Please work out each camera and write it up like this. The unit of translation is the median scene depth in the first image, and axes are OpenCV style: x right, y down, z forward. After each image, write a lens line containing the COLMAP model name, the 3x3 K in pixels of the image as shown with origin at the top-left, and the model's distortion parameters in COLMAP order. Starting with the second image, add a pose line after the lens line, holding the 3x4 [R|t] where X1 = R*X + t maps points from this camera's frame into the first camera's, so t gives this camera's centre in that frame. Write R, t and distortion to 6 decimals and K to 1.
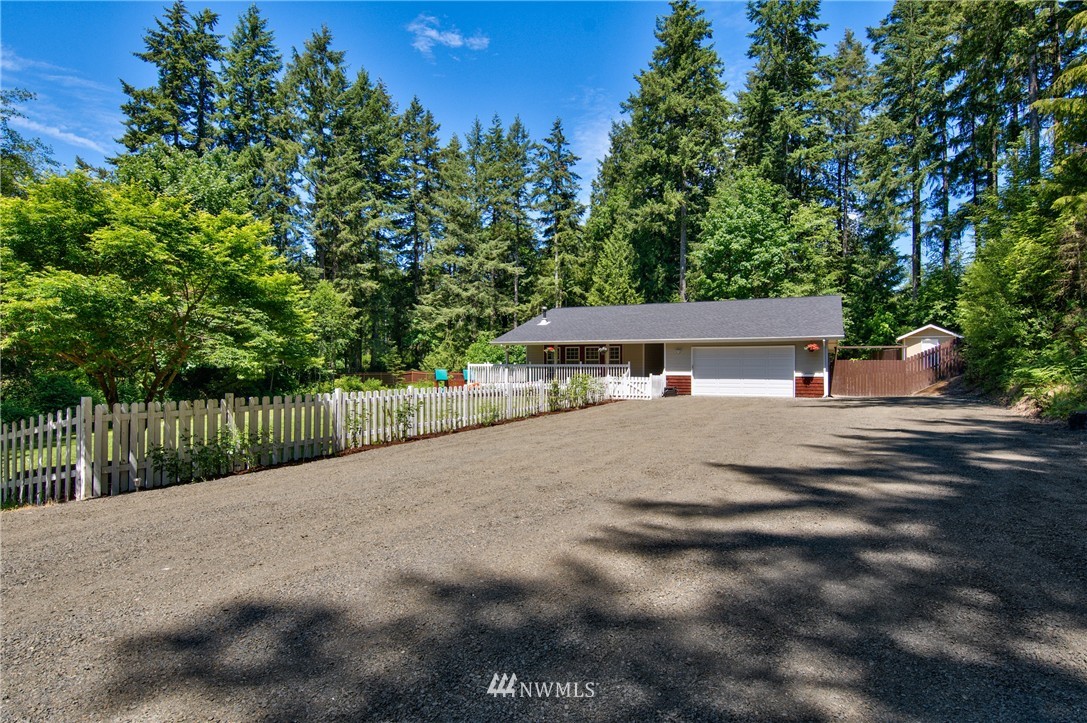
lens RADIAL K [[652.9, 0, 543.7], [0, 652.9, 365.5], [0, 0, 1]] dist [-0.003311, -0.001259]
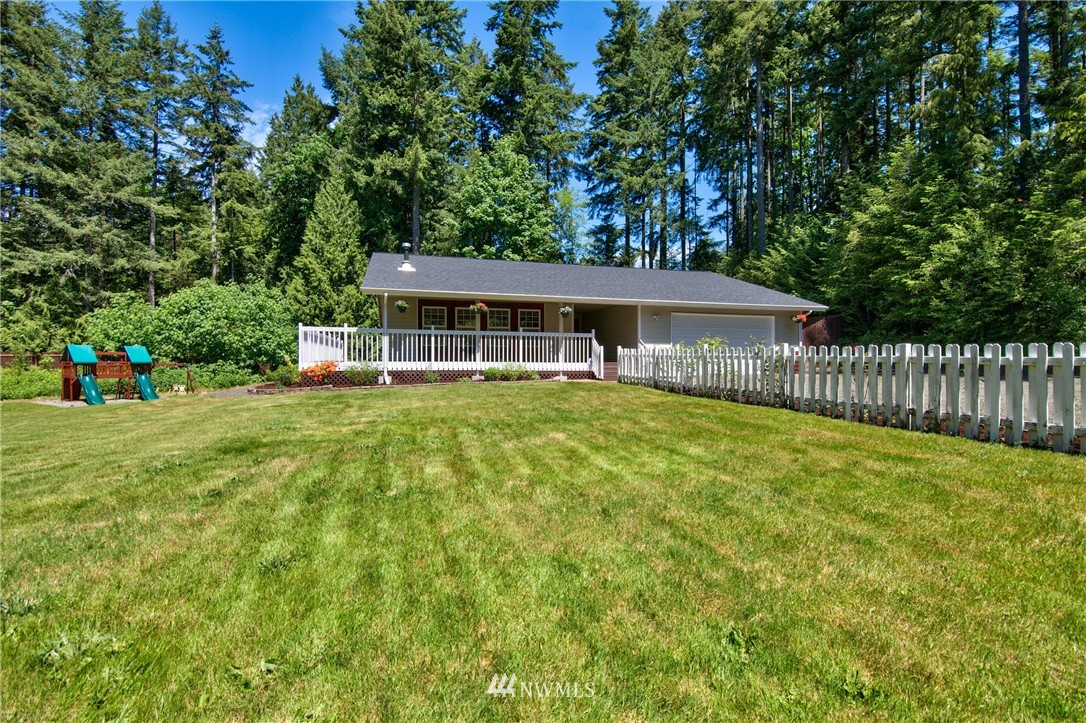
lens RADIAL K [[558.3, 0, 542.8], [0, 558.3, 356.9], [0, 0, 1]] dist [-0.012327, -0.001762]
pose [[0.726045, 0.008204, 0.687598, -0.158713], [-0.006319, 0.999966, -0.005258, 0.013398], [-0.687618, -0.000528, 0.726072, 0.291006]]
